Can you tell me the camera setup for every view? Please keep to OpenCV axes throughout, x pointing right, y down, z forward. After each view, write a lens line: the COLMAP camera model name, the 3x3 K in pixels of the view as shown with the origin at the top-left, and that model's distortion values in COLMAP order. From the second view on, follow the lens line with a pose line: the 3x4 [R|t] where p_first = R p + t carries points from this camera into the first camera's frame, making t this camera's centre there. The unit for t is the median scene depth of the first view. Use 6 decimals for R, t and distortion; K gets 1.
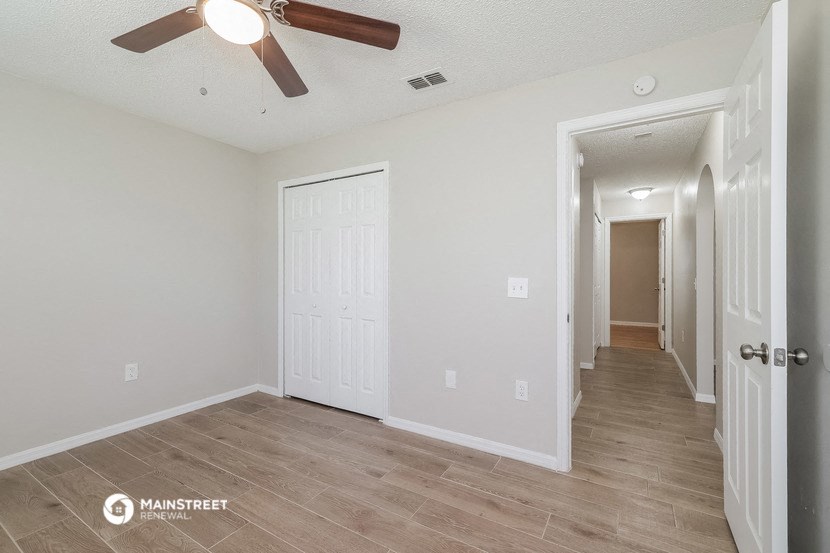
lens RADIAL K [[365.6, 0, 412.5], [0, 365.6, 272.8], [0, 0, 1]] dist [0.012919, 0.000022]
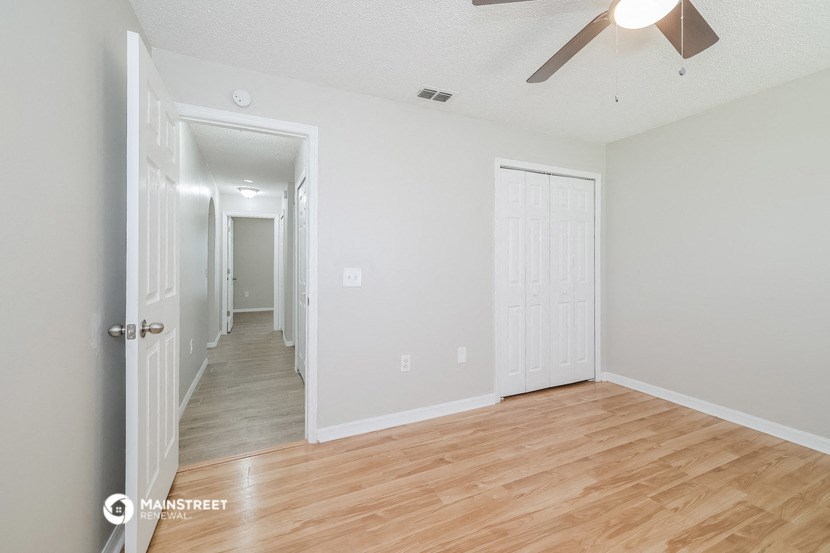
lens RADIAL K [[341.8, 0, 414.3], [0, 341.8, 265.0], [0, 0, 1]] dist [0.015876, 0.000046]
pose [[0.560478, -0.001033, 0.828169, -0.596905], [-0.000026, 0.999999, 0.001265, 0.003821], [-0.828169, -0.000731, 0.560477, 0.364155]]
